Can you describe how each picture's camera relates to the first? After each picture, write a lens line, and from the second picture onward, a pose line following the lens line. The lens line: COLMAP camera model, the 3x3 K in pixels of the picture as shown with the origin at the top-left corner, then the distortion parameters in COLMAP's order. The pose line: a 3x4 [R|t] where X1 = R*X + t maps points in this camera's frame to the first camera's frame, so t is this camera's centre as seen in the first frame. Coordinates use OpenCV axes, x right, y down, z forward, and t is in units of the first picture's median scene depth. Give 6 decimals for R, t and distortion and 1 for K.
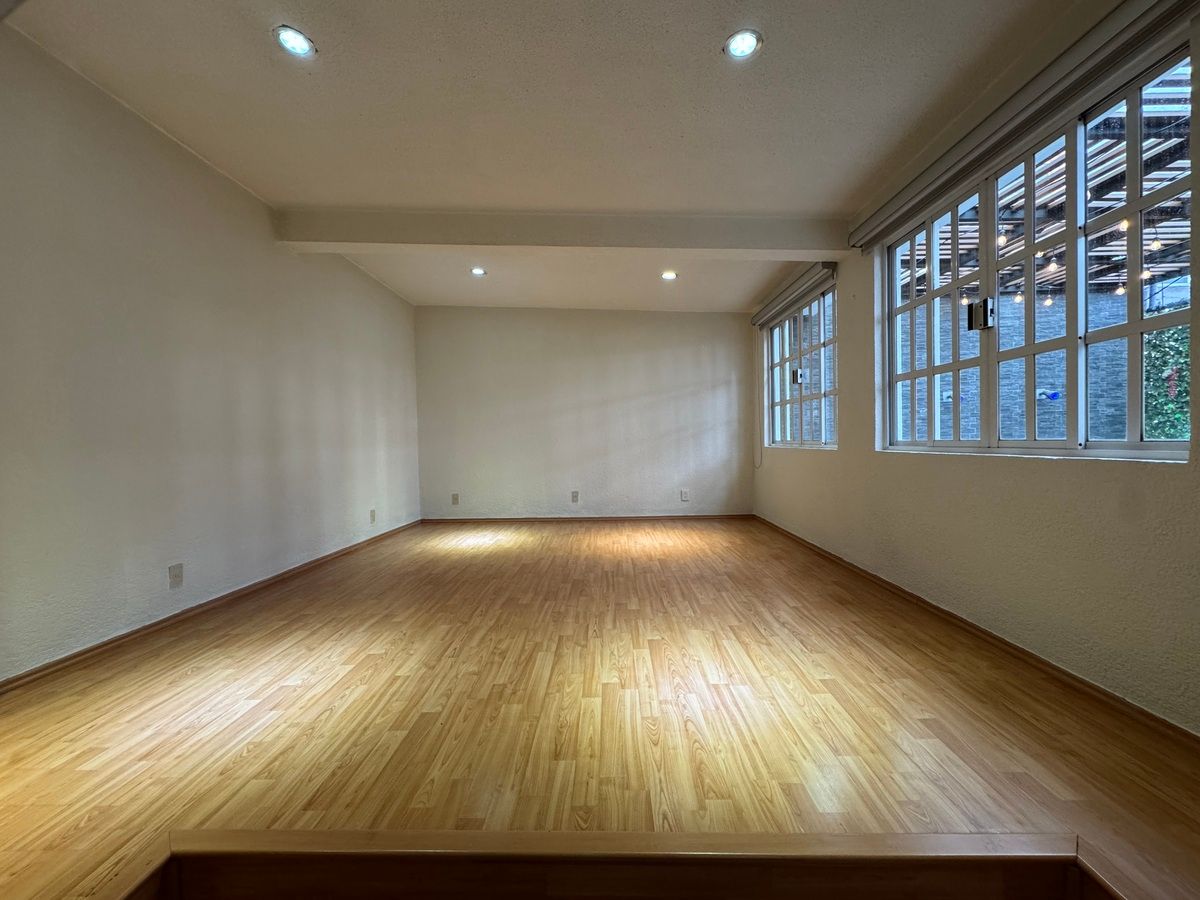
lens RADIAL K [[478.8, 0, 603.3], [0, 478.8, 442.4], [0, 0, 1]] dist [-0.006177, 0.000928]
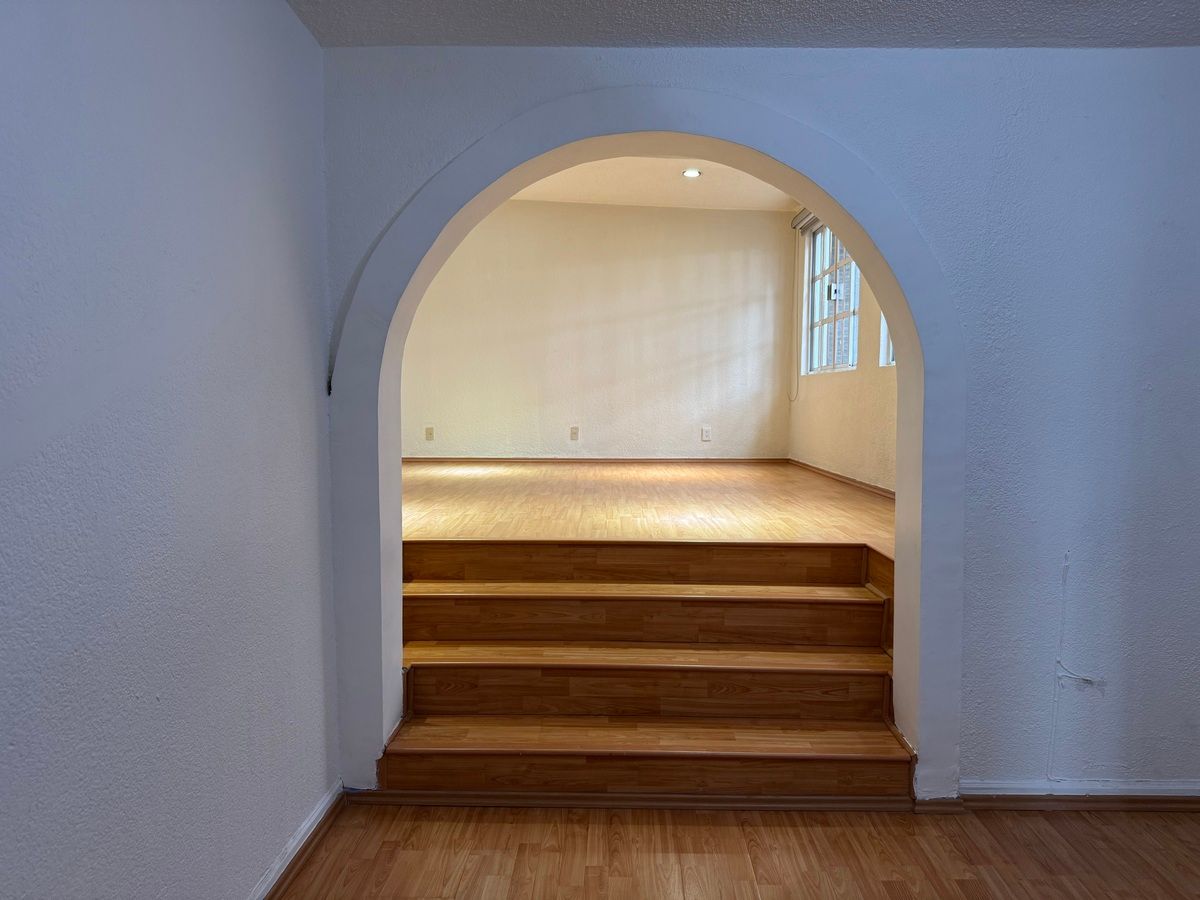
lens RADIAL K [[848.7, 0, 594.9], [0, 848.7, 451.7], [0, 0, 1]] dist [0.008319, -0.011445]
pose [[0.999852, 0.016489, 0.004913, -0.067454], [-0.016749, 0.998133, 0.058735, 0.131602], [-0.003935, -0.058809, 0.998262, -1.075572]]
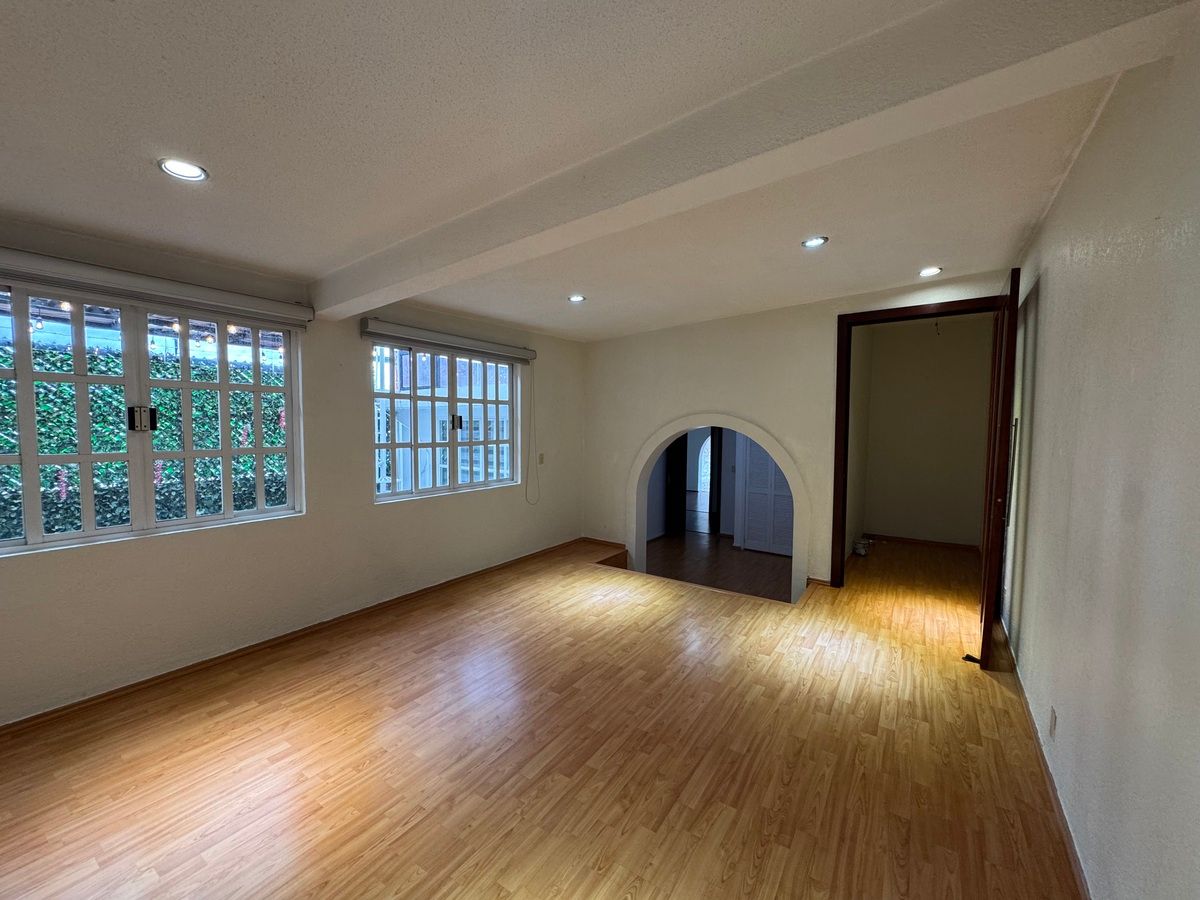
lens RADIAL K [[478.8, 0, 602.8], [0, 478.8, 453.3], [0, 0, 1]] dist [-0.006177, 0.000928]
pose [[-0.839084, -0.022325, 0.543543, -0.731147], [0.008802, 0.998470, 0.054598, -0.218103], [-0.543930, 0.050597, -0.837604, 2.132725]]
